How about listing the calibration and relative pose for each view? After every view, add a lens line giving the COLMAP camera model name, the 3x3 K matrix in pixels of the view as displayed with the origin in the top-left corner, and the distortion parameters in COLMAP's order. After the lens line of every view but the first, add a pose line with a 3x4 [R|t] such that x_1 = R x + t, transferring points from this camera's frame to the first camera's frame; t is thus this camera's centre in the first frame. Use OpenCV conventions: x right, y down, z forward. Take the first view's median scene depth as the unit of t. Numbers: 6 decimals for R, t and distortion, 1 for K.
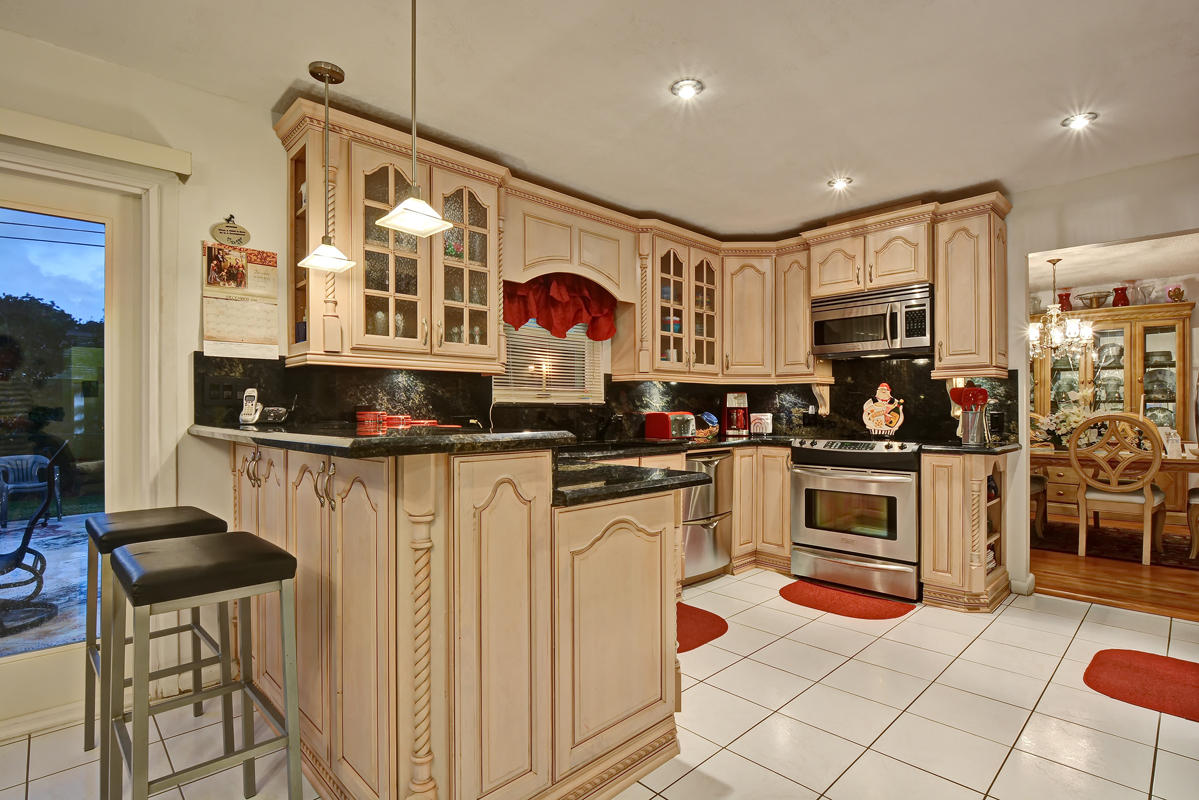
lens RADIAL K [[580.0, 0, 595.3], [0, 580.0, 408.8], [0, 0, 1]] dist [-0.005998, -0.002988]
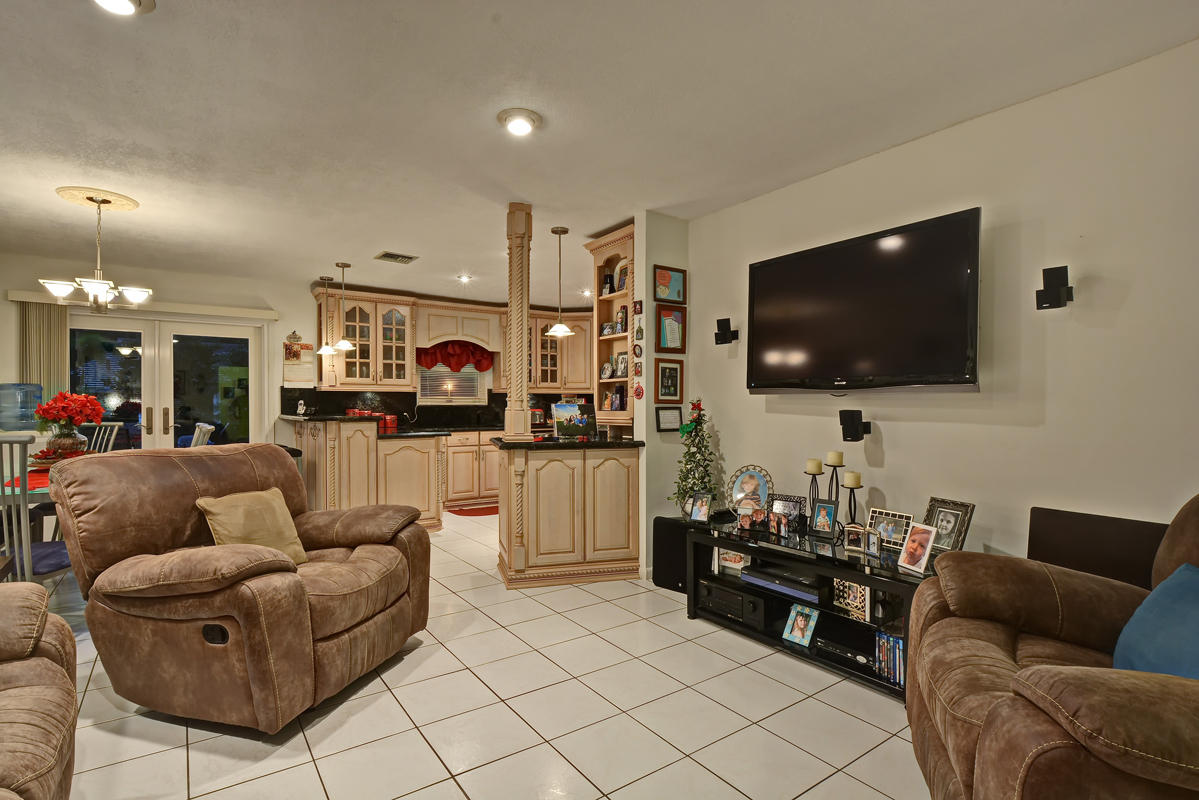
lens RADIAL K [[580.0, 0, 593.9], [0, 580.0, 407.5], [0, 0, 1]] dist [-0.005998, -0.002988]
pose [[0.989532, 0.000816, -0.144312, 0.866555], [-0.000189, 0.999990, 0.004356, -0.012521], [0.144314, -0.004283, 0.989523, -1.105050]]
